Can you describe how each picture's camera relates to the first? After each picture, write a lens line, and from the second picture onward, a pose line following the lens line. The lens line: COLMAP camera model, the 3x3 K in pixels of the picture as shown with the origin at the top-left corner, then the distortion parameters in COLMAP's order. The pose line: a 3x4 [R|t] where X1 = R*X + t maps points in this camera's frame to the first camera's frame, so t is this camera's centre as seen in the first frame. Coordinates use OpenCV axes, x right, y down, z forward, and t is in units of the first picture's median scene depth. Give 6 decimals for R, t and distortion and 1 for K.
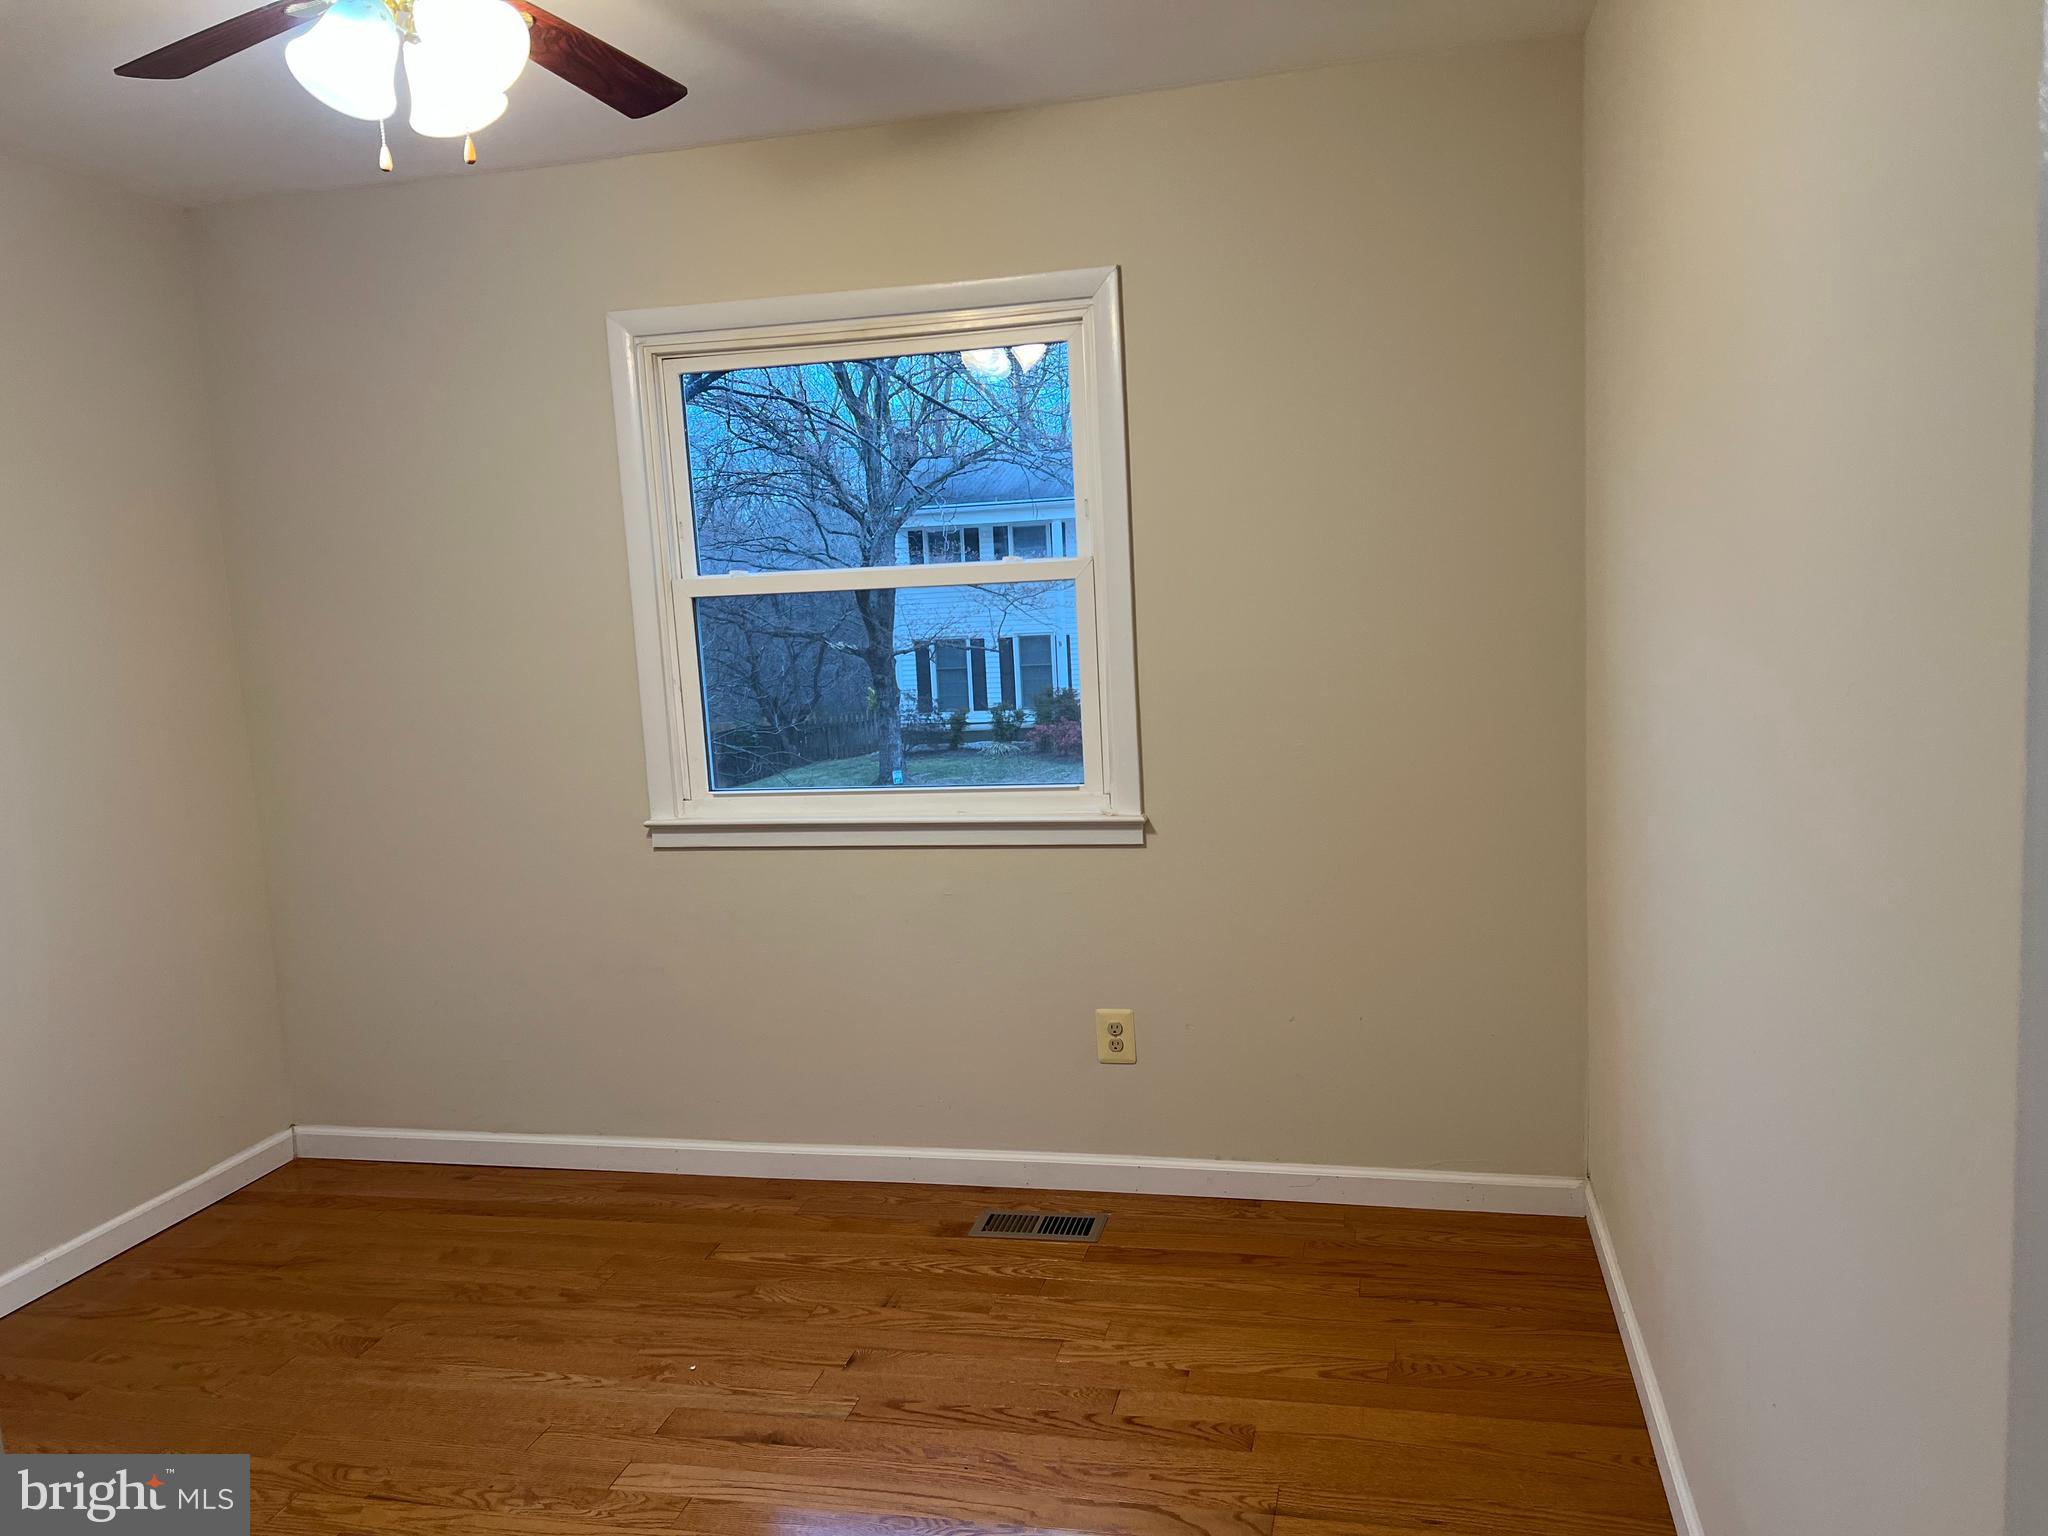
lens RADIAL K [[1546.9, 0, 1024.0], [0, 1546.9, 768.0], [0, 0, 1]] dist [0.091620, 0.002295]
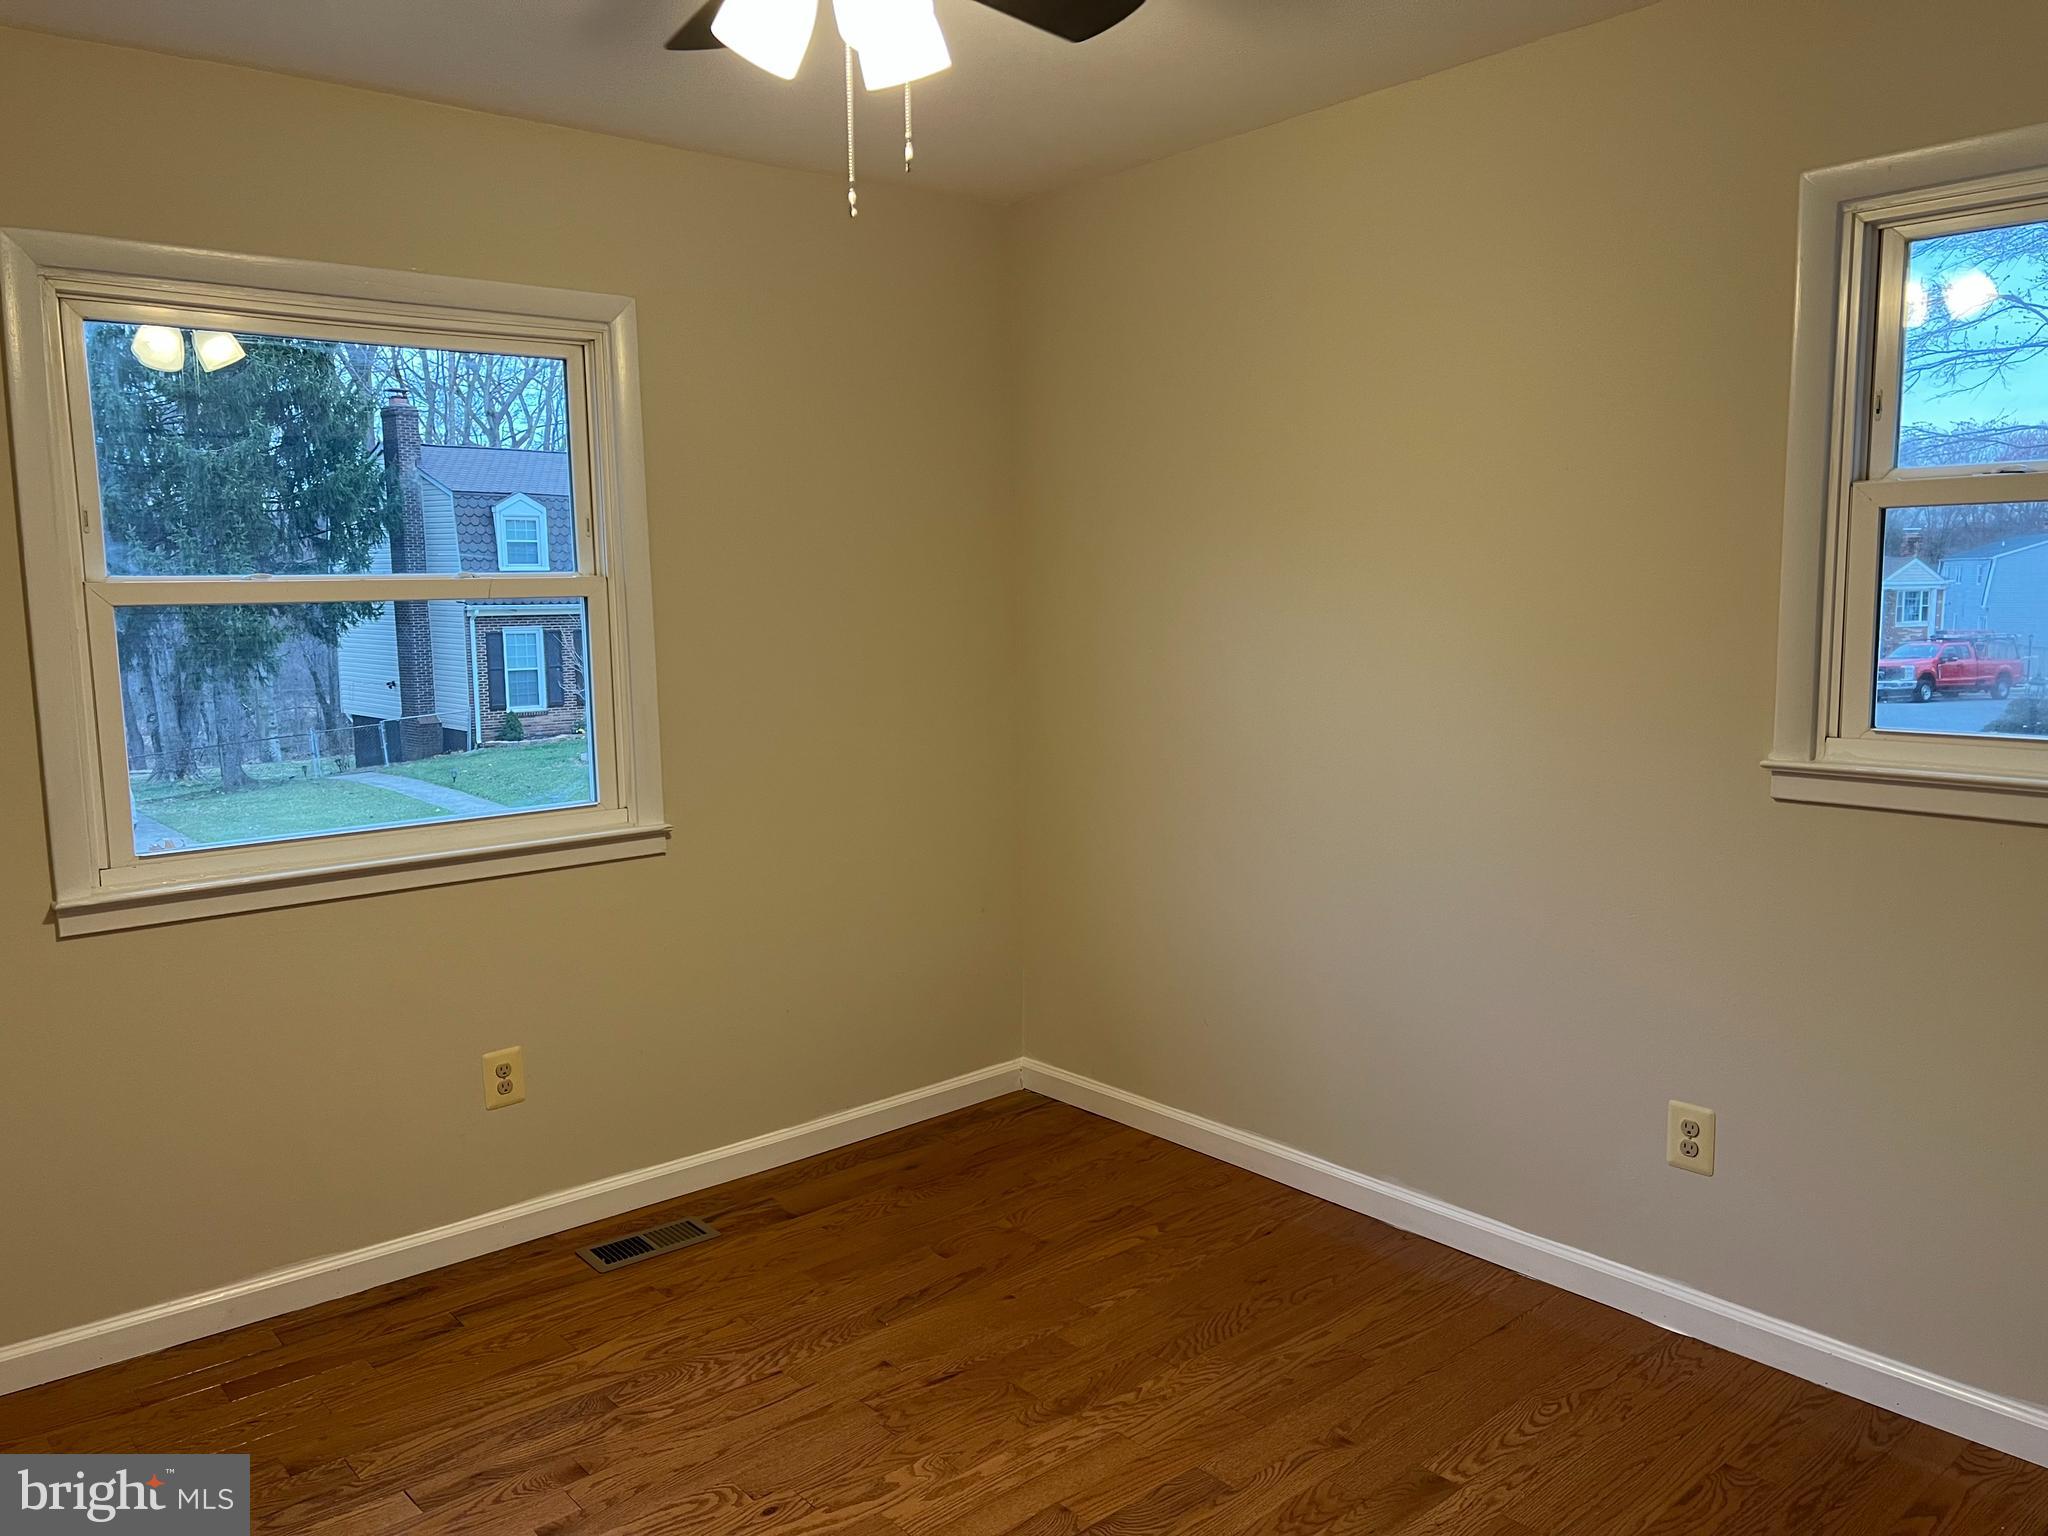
lens RADIAL K [[1566.5, 0, 1024.0], [0, 1566.5, 768.0], [0, 0, 1]] dist [0.000819, -0.000152]
pose [[0.590189, -0.059562, 0.805065, -0.514994], [0.098423, 0.995144, 0.001471, 0.013146], [-0.801243, 0.078369, 0.593185, 0.157048]]
